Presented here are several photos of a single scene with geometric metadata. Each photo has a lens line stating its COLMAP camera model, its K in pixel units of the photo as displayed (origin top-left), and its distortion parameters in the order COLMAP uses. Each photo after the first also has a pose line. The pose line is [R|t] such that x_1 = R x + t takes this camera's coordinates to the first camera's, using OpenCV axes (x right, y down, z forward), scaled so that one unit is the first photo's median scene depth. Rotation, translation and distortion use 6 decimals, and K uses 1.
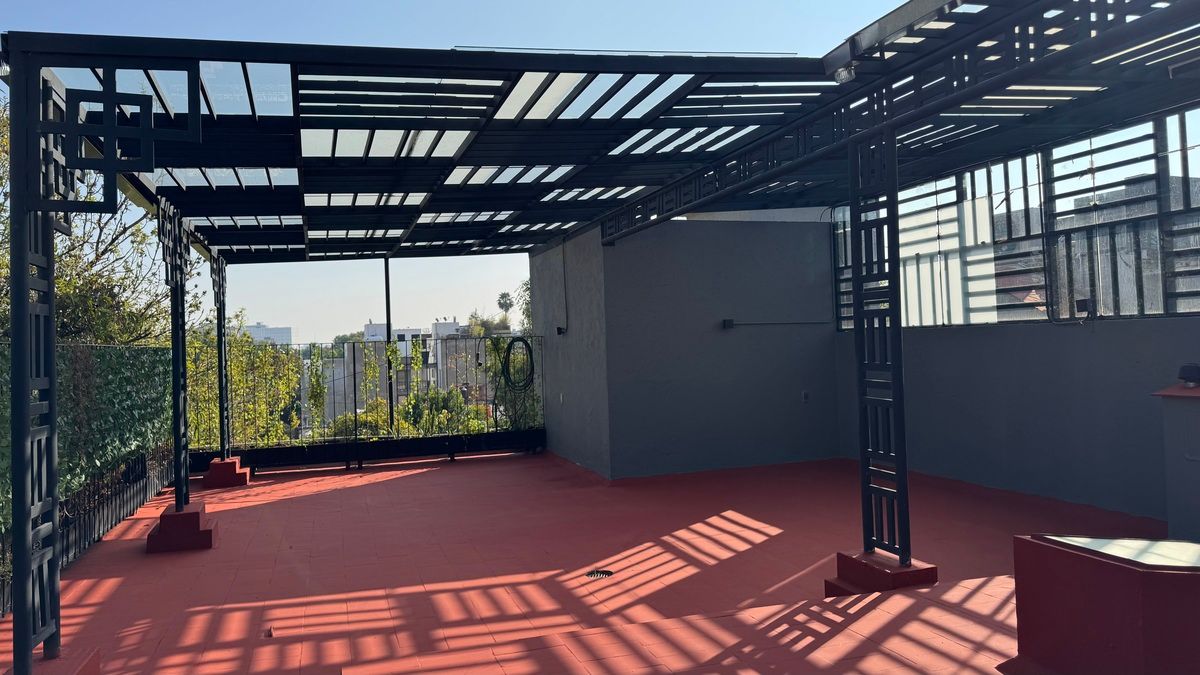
lens RADIAL K [[852.9, 0, 600.0], [0, 852.9, 337.5], [0, 0, 1]] dist [0.074648, -0.056840]
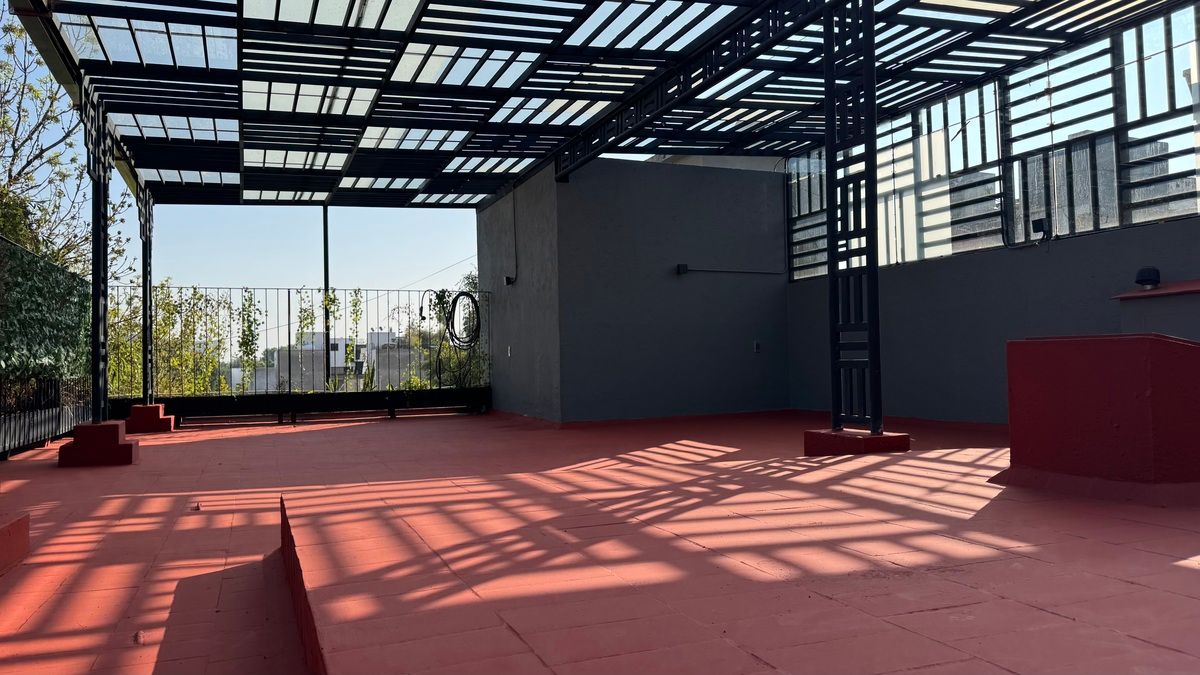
lens RADIAL K [[852.9, 0, 600.0], [0, 852.9, 337.5], [0, 0, 1]] dist [0.074648, -0.056840]
pose [[0.997404, 0.016599, 0.070072, -0.013915], [-0.015497, 0.999748, -0.016244, 0.095030], [-0.070324, 0.015116, 0.997410, 0.031869]]
